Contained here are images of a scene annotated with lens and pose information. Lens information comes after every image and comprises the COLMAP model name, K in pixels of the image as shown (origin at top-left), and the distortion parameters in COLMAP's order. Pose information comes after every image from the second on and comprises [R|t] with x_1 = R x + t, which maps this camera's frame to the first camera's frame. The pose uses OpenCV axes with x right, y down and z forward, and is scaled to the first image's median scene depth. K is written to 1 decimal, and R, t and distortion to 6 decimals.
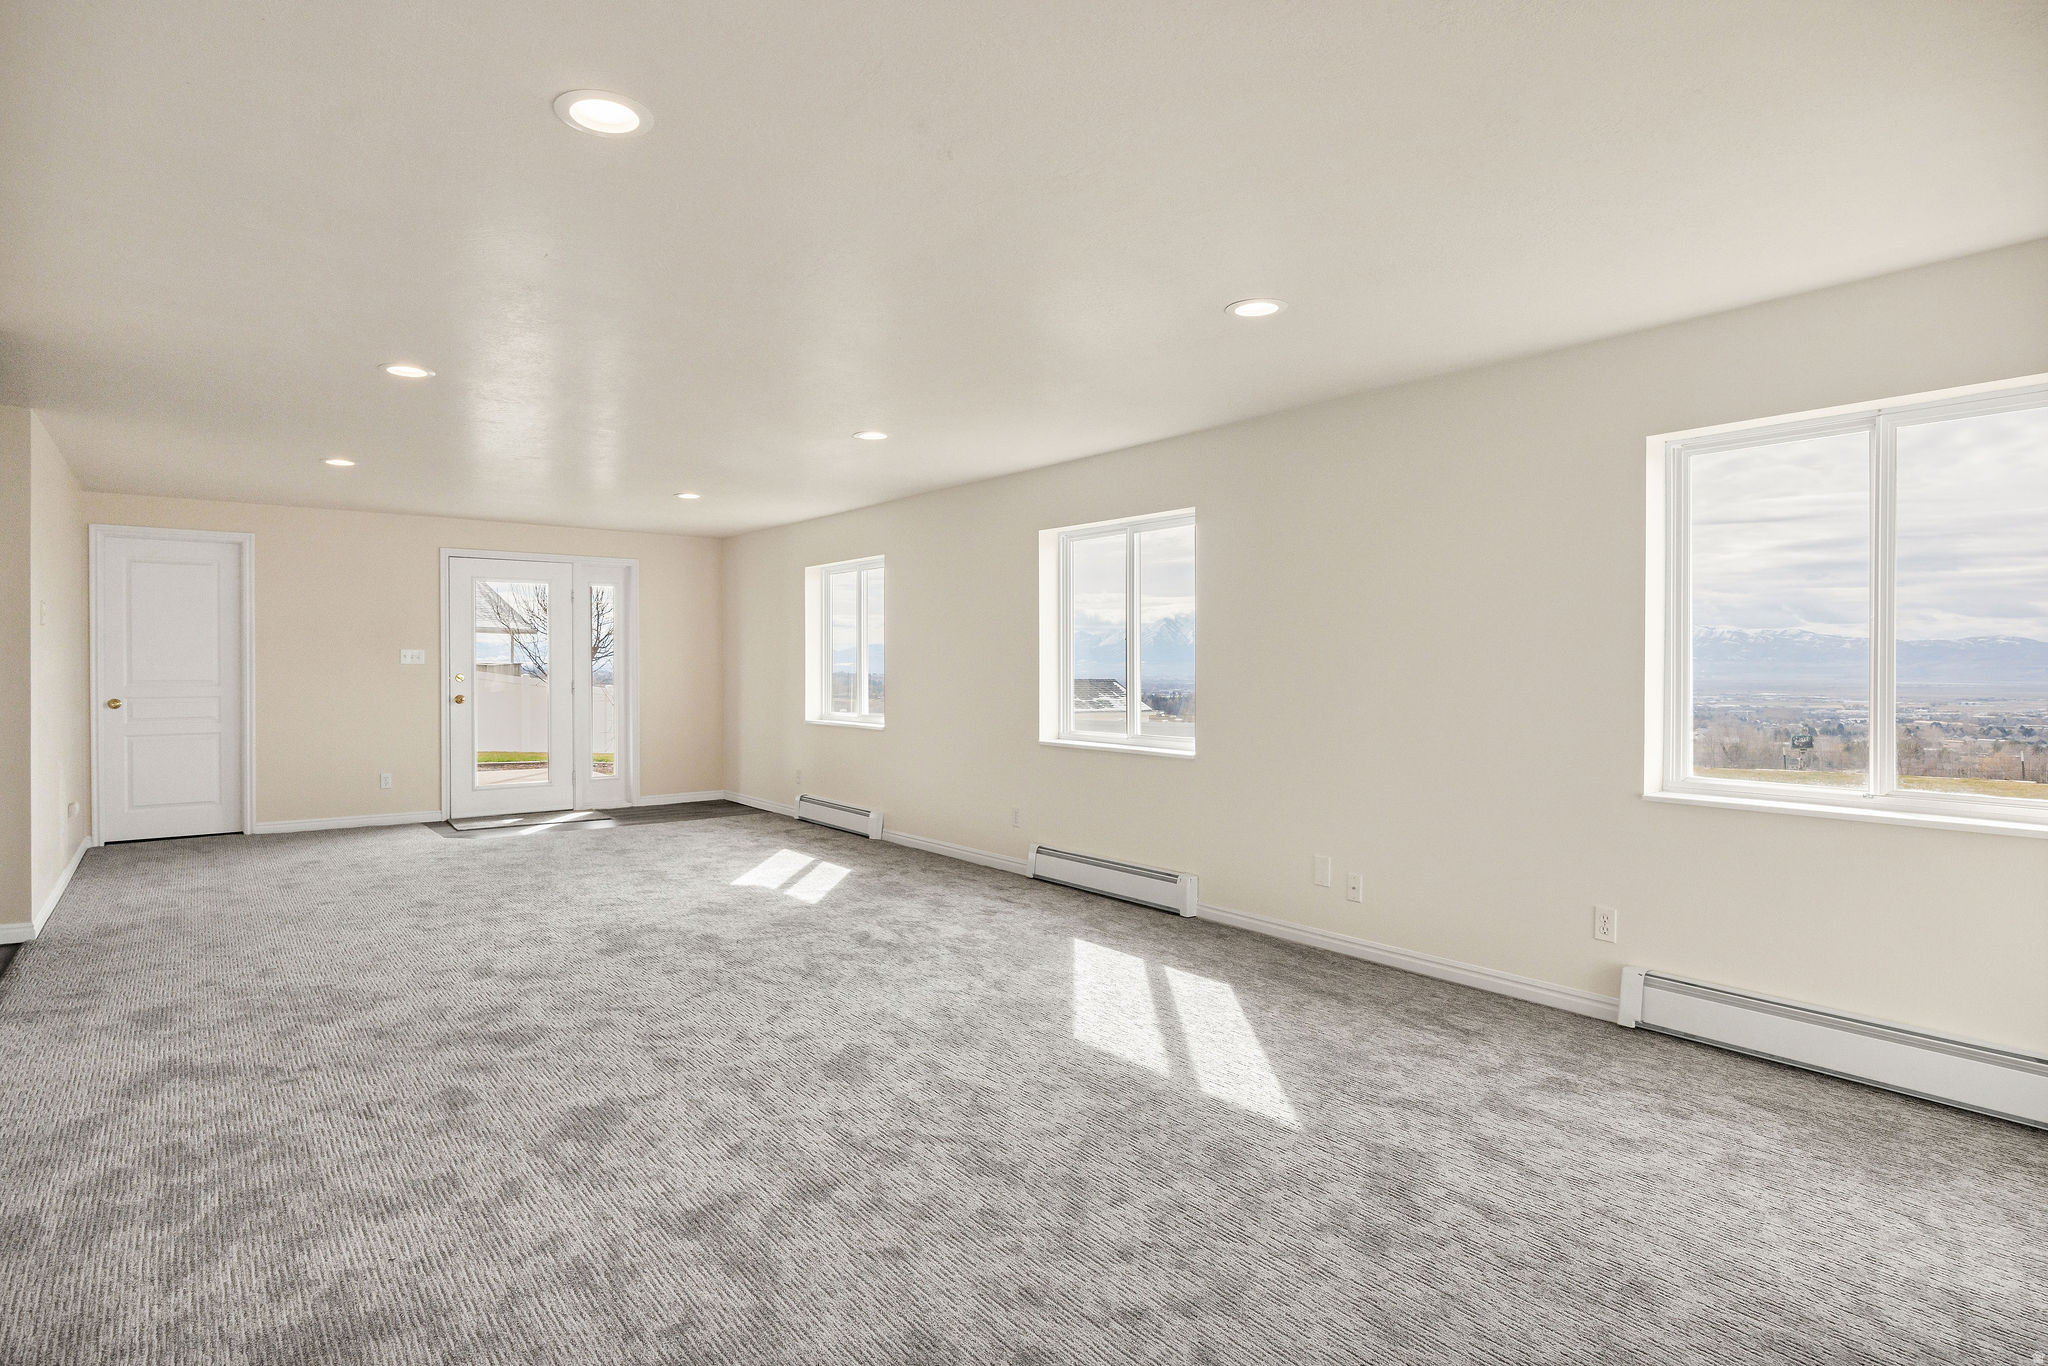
lens RADIAL K [[1111.8, 0, 998.1], [0, 1111.8, 664.8], [0, 0, 1]] dist [-0.005912, -0.000538]
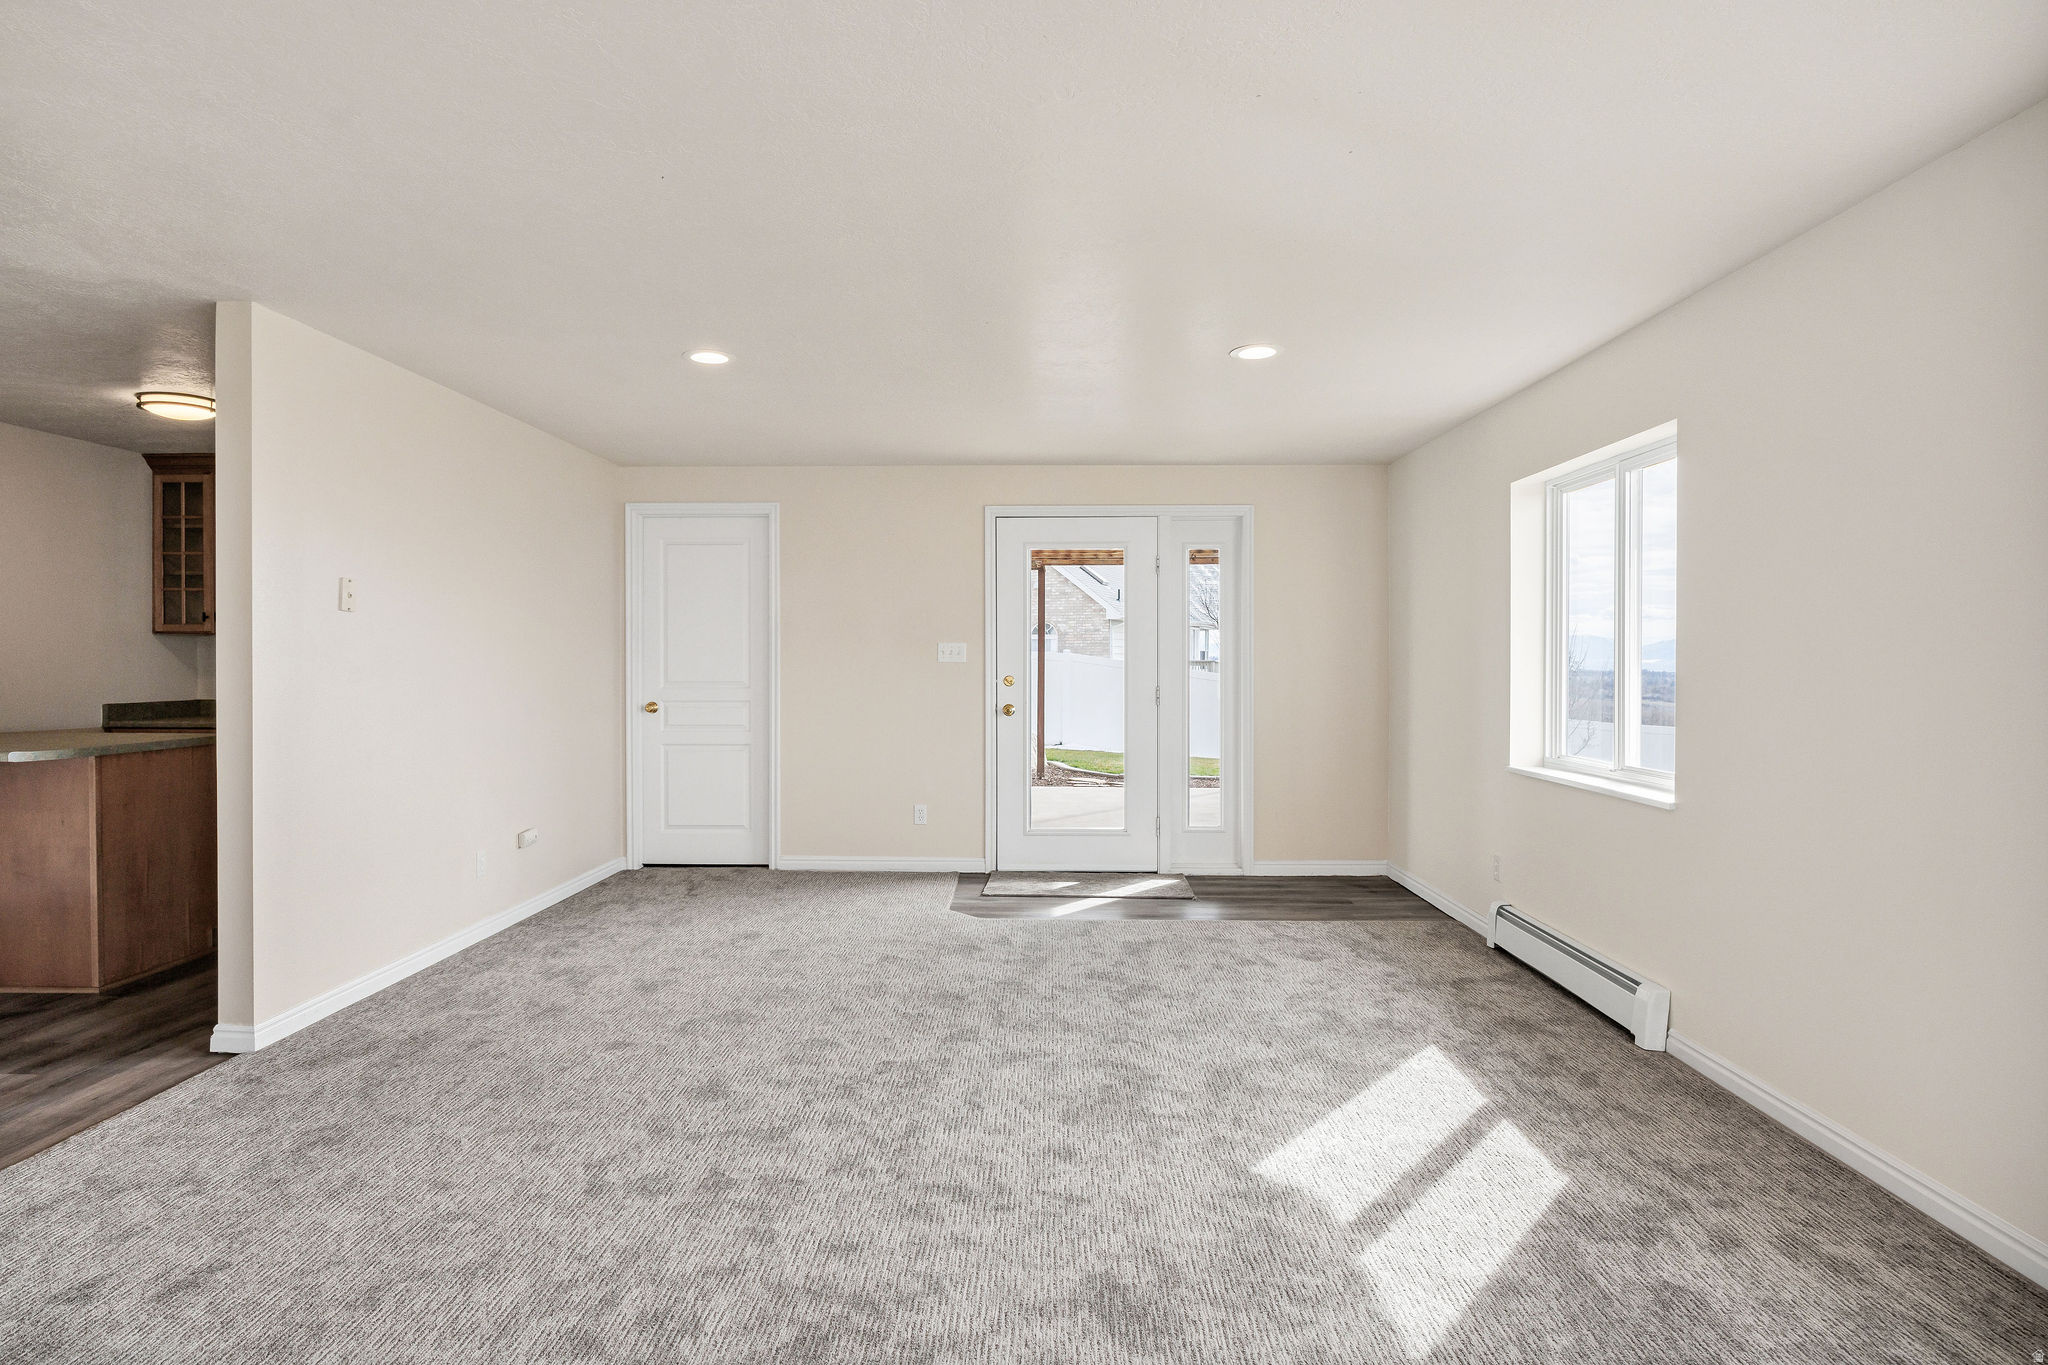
lens RADIAL K [[1111.8, 0, 998.1], [0, 1111.8, 664.3], [0, 0, 1]] dist [-0.005912, -0.000538]
pose [[0.787584, -0.000349, -0.616207, -0.037416], [0.000031, 1.000000, -0.000527, 0.001339], [0.616207, 0.000396, 0.787584, 0.431376]]
